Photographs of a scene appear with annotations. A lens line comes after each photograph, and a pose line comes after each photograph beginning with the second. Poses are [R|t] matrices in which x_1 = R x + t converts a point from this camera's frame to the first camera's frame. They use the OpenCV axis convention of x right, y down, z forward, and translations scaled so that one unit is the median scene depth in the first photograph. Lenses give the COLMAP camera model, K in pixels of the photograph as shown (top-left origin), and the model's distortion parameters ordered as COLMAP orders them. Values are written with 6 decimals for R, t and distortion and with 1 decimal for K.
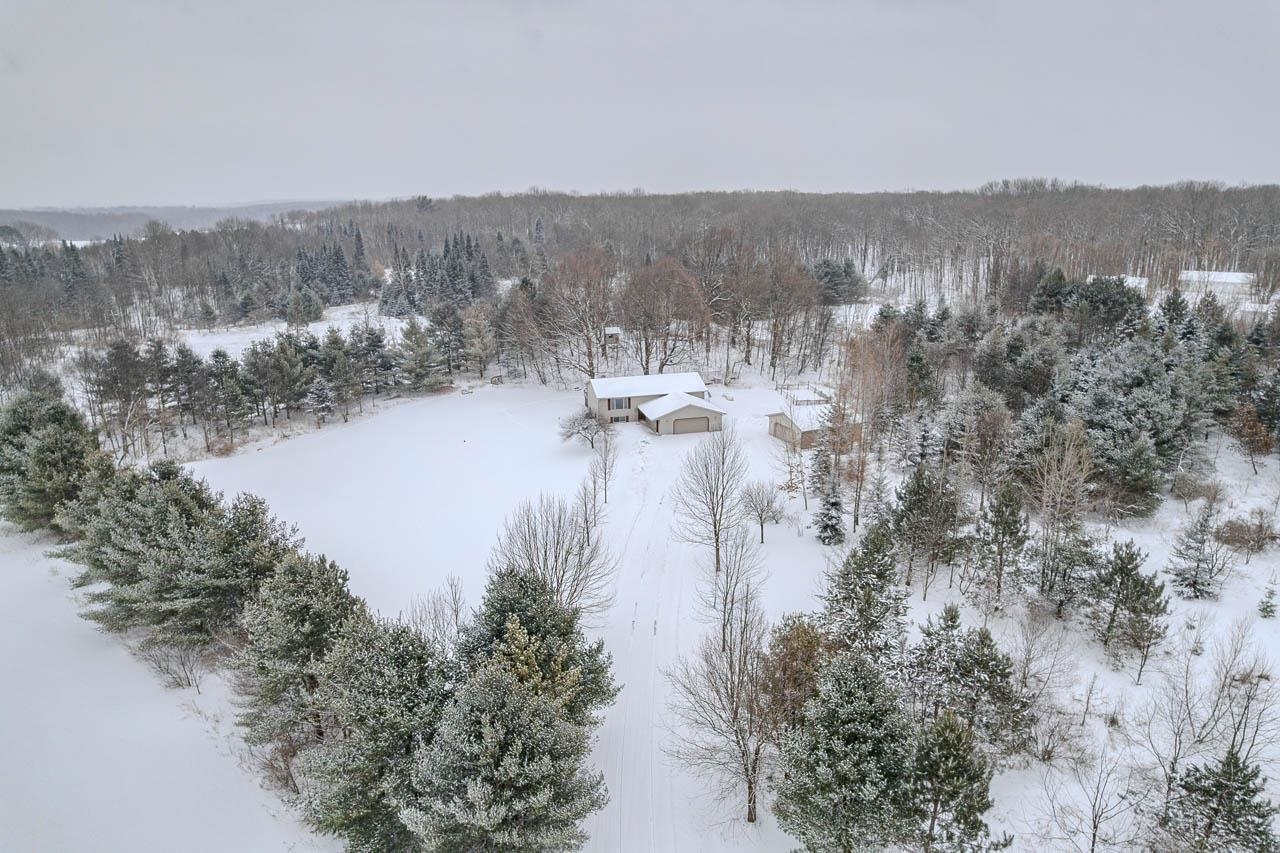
lens RADIAL K [[799.8, 0, 640.9], [0, 799.8, 425.8], [0, 0, 1]] dist [-0.044396, 0.010085]
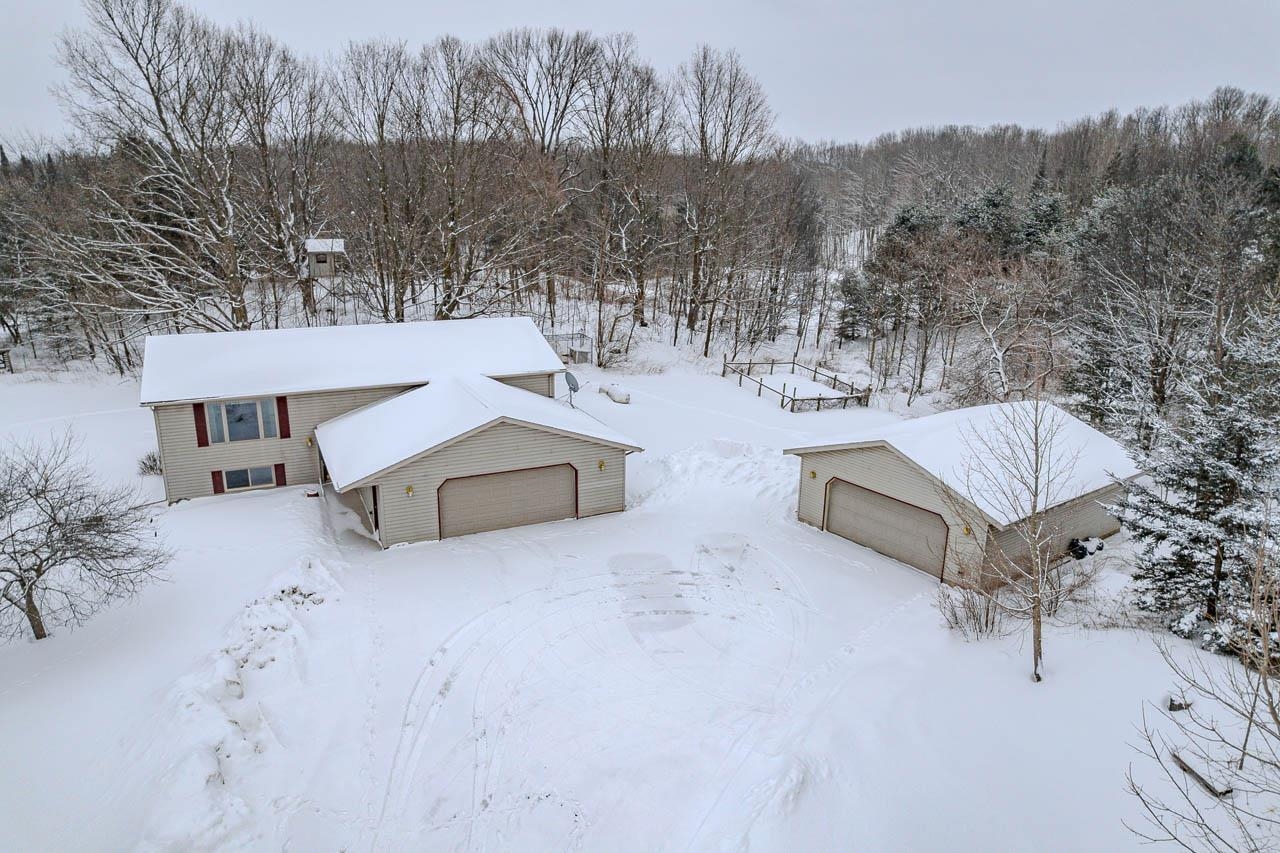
lens RADIAL K [[799.8, 0, 637.4], [0, 799.8, 451.9], [0, 0, 1]] dist [-0.044396, 0.010085]
pose [[0.980073, -0.032788, 0.195911, 0.050971], [0.028906, 0.999326, 0.022639, -0.019408], [-0.196521, -0.016525, 0.980360, 0.704930]]
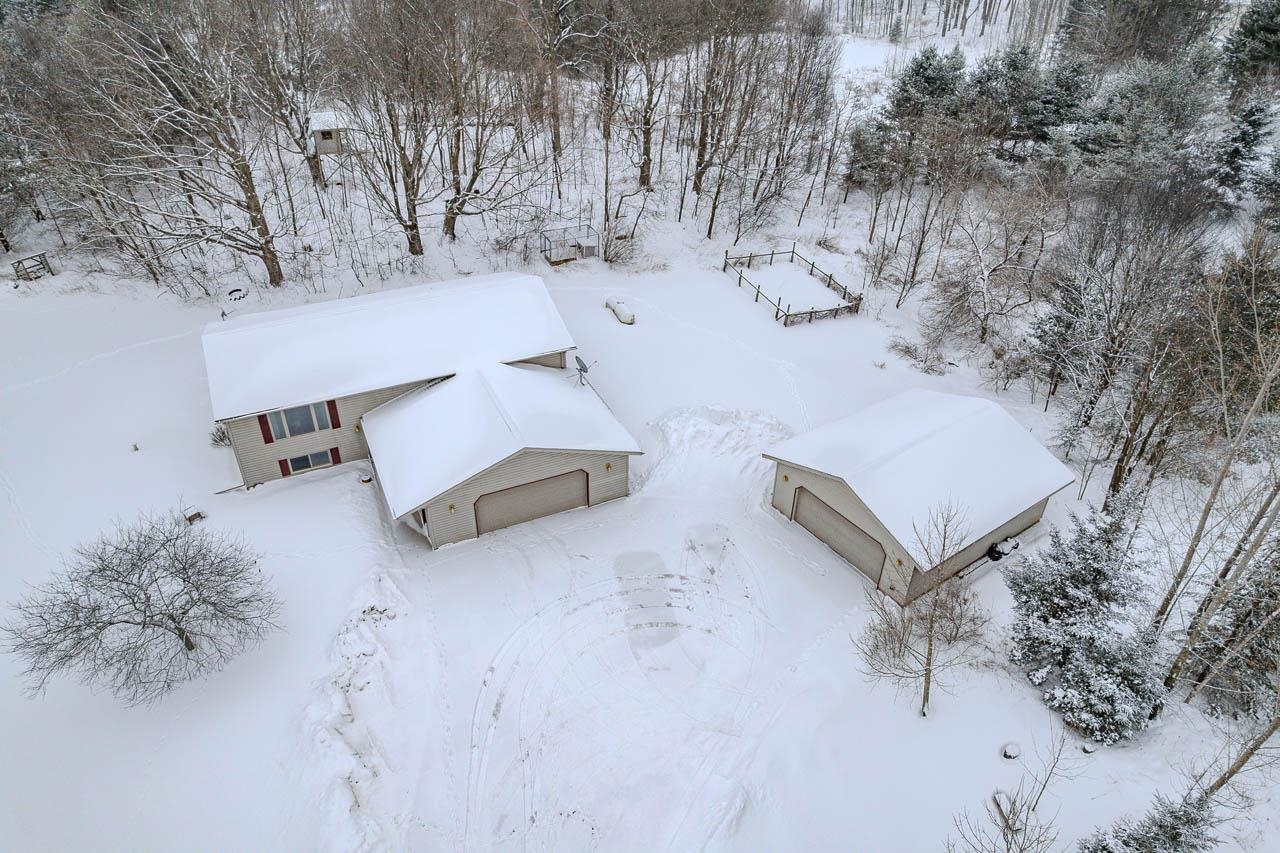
lens RADIAL K [[799.8, 0, 639.0], [0, 799.8, 433.7], [0, 0, 1]] dist [-0.044396, 0.010085]
pose [[0.981948, -0.083308, 0.169816, 0.050506], [0.022580, 0.942993, 0.332045, -0.122770], [-0.187797, -0.322217, 0.927852, 0.677463]]
